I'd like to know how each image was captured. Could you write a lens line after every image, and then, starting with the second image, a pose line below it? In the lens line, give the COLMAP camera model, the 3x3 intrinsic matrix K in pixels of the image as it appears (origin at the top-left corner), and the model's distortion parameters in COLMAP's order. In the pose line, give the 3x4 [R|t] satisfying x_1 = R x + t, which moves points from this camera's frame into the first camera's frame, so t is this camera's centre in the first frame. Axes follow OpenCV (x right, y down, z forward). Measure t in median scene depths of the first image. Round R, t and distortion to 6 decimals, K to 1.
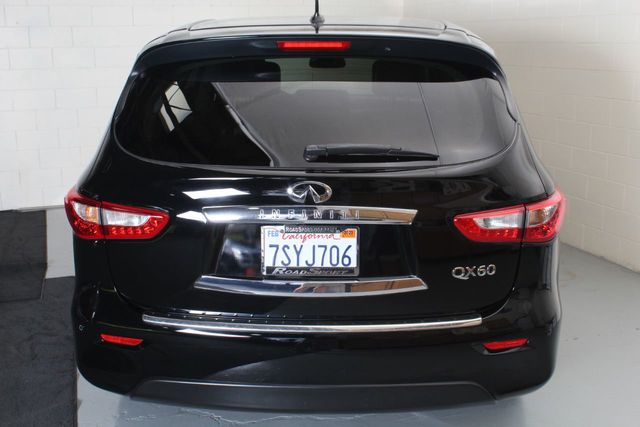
lens RADIAL K [[709.0, 0, 318.9], [0, 709.0, 211.3], [0, 0, 1]] dist [-0.040615, 0.000000]
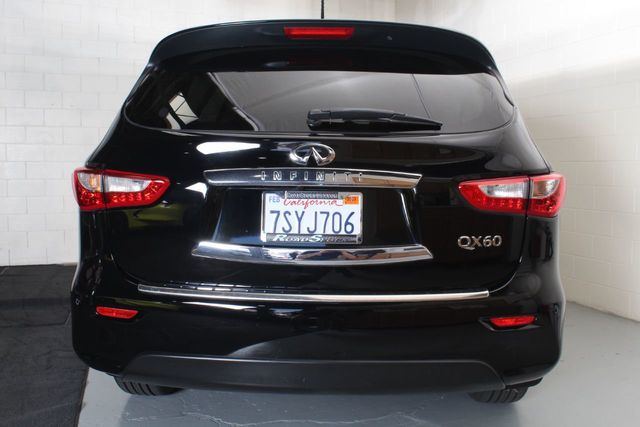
lens RADIAL K [[580.1, 0, 321.5], [0, 580.1, 210.8], [0, 0, 1]] dist [-0.090106, 0.052123]
pose [[0.999910, 0.013269, -0.002081, 0.002221], [-0.013431, 0.987706, -0.155747, 0.167375], [-0.000011, 0.155761, 0.987795, 0.205967]]
